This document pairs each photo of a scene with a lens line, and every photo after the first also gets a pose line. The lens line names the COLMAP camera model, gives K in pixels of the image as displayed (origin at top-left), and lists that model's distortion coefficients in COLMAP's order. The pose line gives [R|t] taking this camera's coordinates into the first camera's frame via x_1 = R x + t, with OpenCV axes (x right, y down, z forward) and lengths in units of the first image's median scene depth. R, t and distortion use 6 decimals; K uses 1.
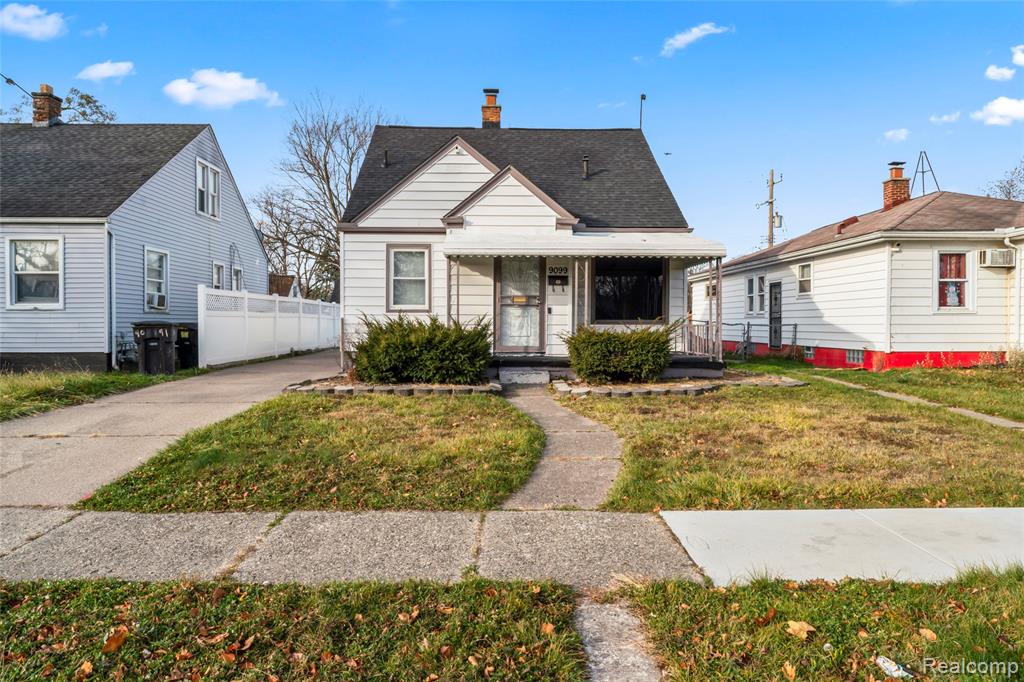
lens RADIAL K [[652.8, 0, 505.9], [0, 652.8, 333.4], [0, 0, 1]] dist [0.000836, -0.000055]
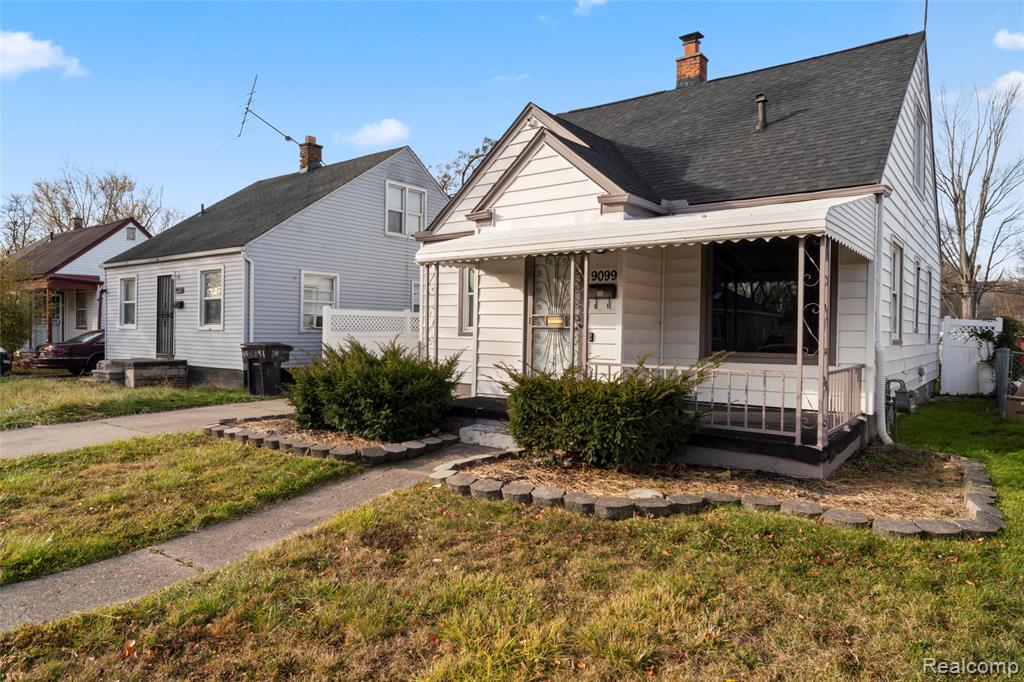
lens RADIAL K [[652.8, 0, 505.9], [0, 652.8, 333.4], [0, 0, 1]] dist [0.000836, -0.000055]
pose [[0.776030, 0.009772, -0.630620, 0.386946], [-0.022084, 0.999688, -0.011686, -0.026937], [0.630309, 0.022995, 0.776004, 0.402458]]
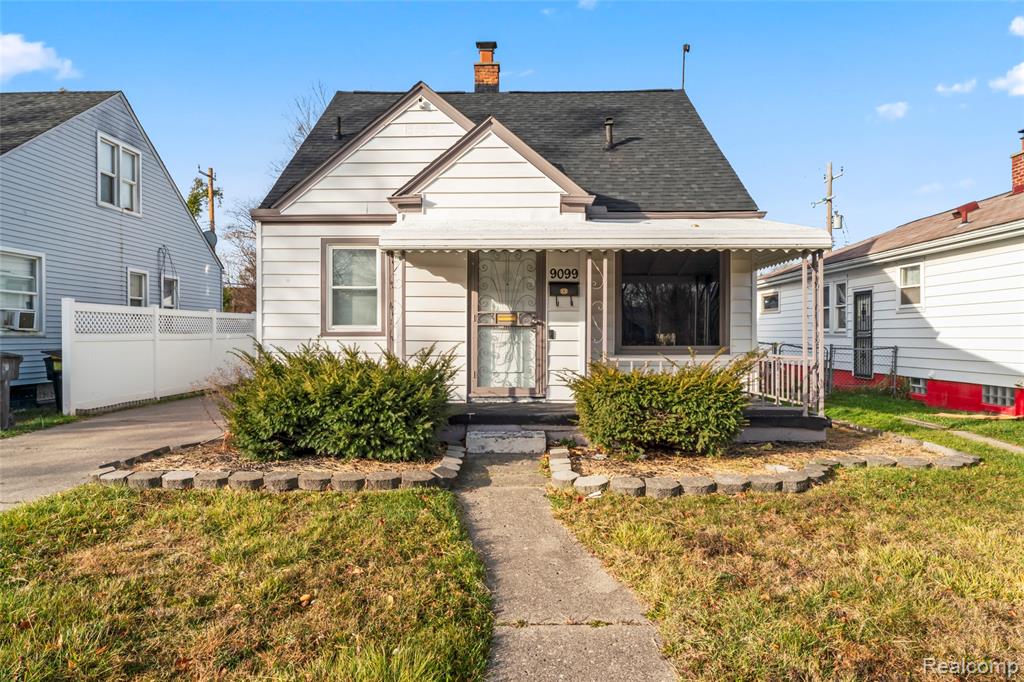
lens RADIAL K [[663.7, 0, 505.9], [0, 663.7, 340.4], [0, 0, 1]] dist [0.001531, -0.000004]
pose [[0.998917, -0.002333, -0.046479, 0.048399], [0.001956, 0.999965, -0.008148, -0.021564], [0.046496, 0.008048, 0.998886, 0.299211]]
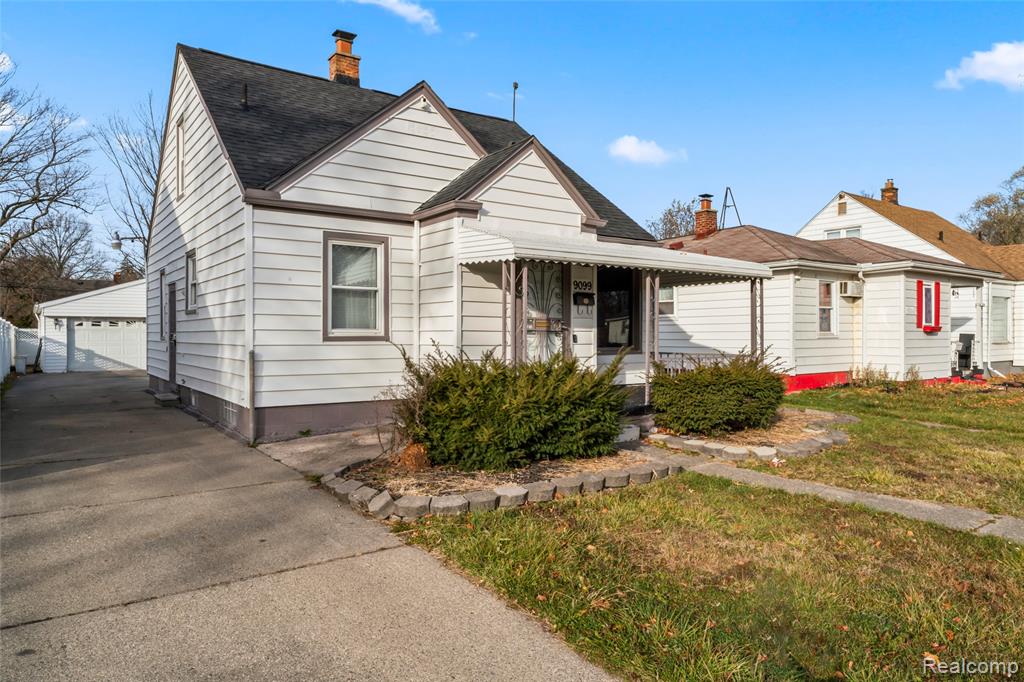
lens RADIAL K [[663.7, 0, 505.9], [0, 663.7, 340.4], [0, 0, 1]] dist [0.001531, -0.000004]
pose [[0.830540, -0.007390, 0.556909, -0.395202], [0.011783, 0.999921, -0.004305, -0.028252], [-0.556834, 0.010137, 0.830562, 0.379341]]
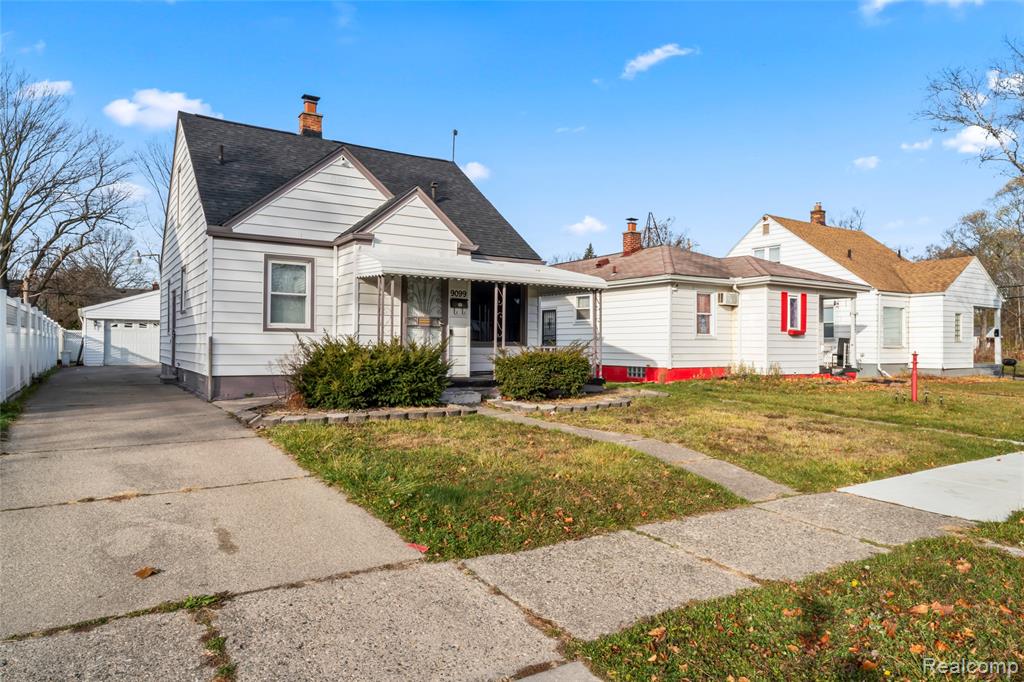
lens RADIAL K [[649.3, 0, 502.3], [0, 649.3, 342.8], [0, 0, 1]] dist [-0.000184, 0.000771]
pose [[0.855651, 0.006932, 0.517506, -0.365286], [0.001692, 0.999867, -0.016191, -0.001518], [-0.517550, 0.014729, 0.855526, 0.078198]]
